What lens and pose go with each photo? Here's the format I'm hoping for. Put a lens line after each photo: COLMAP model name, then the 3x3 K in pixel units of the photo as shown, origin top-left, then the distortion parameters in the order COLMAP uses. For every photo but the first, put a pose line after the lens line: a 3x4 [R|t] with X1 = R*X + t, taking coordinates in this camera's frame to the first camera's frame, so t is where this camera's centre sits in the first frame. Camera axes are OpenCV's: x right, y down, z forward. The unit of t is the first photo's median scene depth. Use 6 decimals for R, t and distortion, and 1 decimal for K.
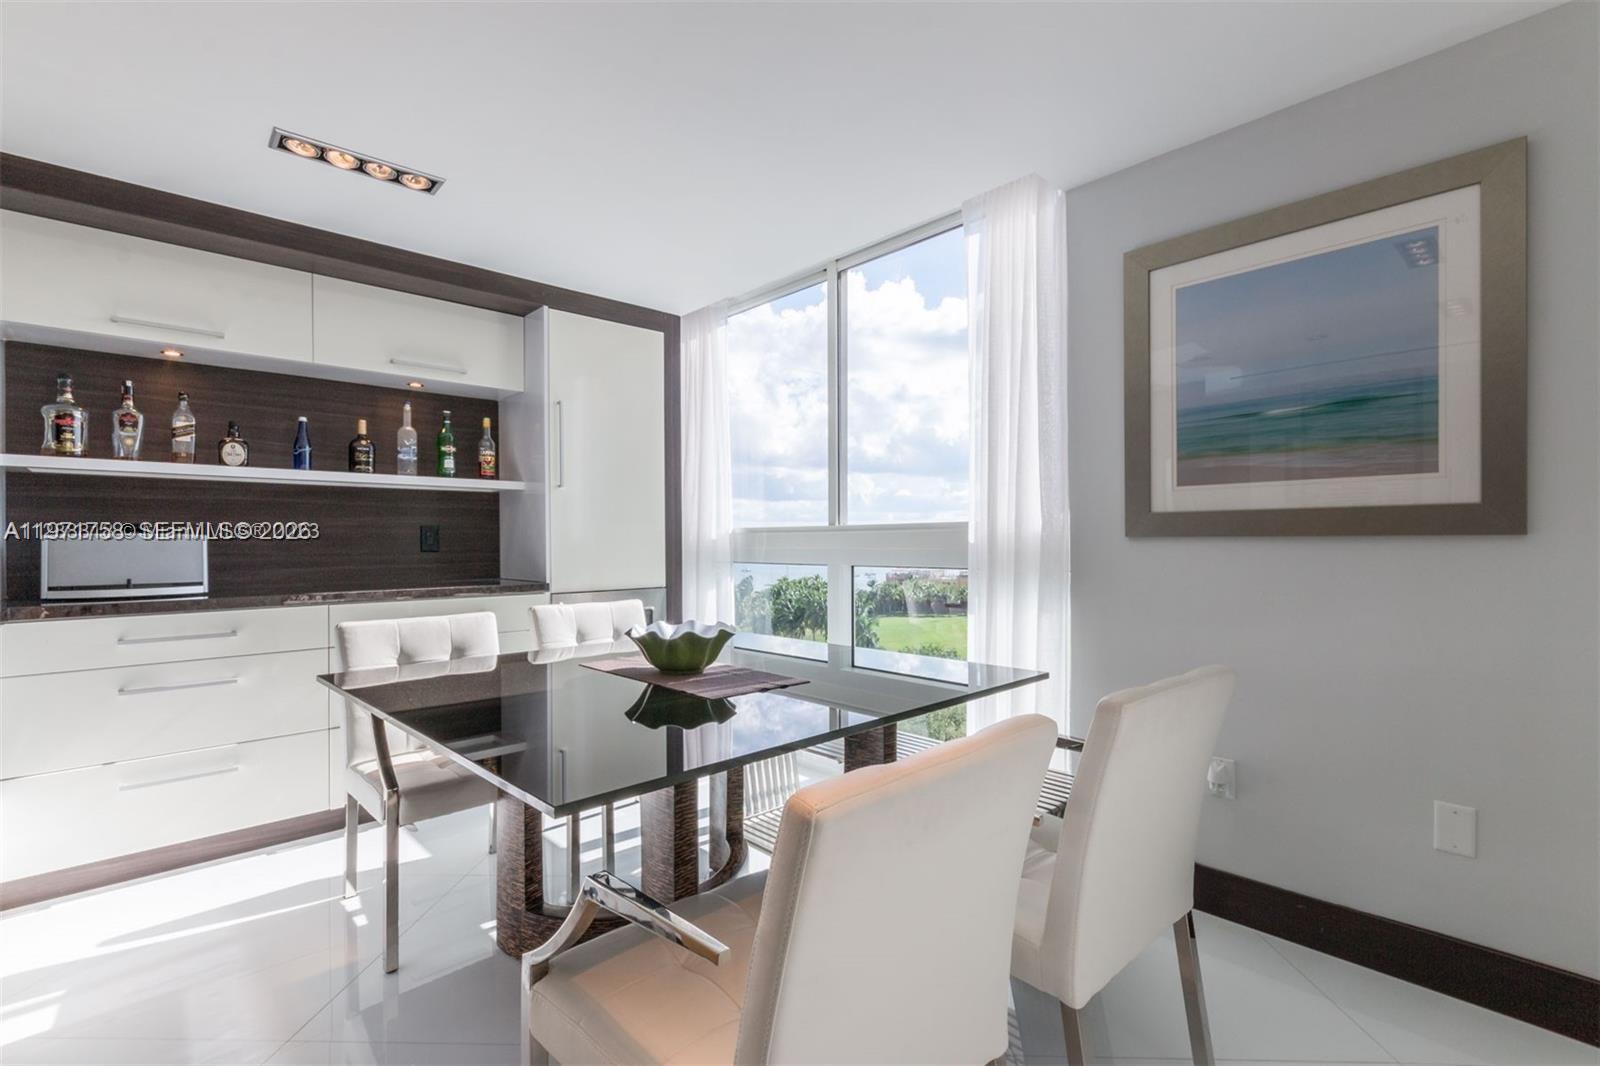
lens RADIAL K [[738.1, 0, 805.2], [0, 738.1, 542.0], [0, 0, 1]] dist [0.011765, 0.000519]
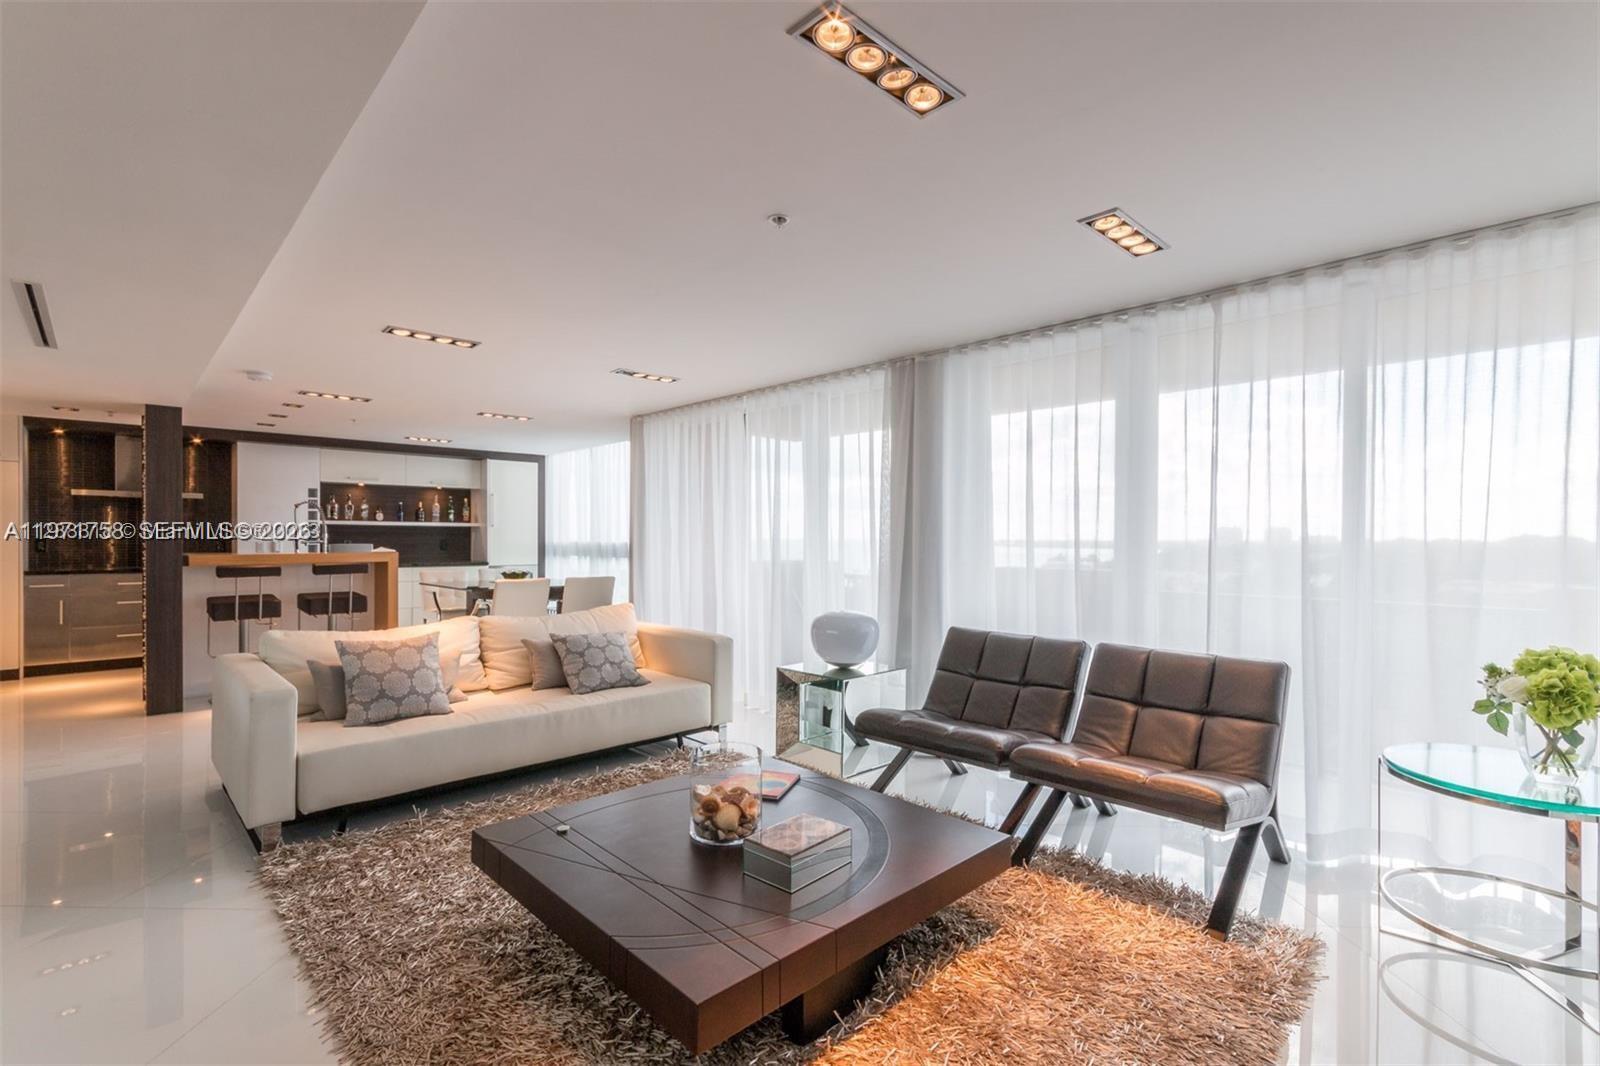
lens RADIAL K [[738.1, 0, 797.0], [0, 738.1, 537.6], [0, 0, 1]] dist [0.011765, 0.000519]
pose [[0.999960, 0.008158, 0.003634, 0.886370], [-0.008164, 0.999965, 0.001646, -0.055111], [-0.003620, -0.001676, 0.999992, -1.961934]]
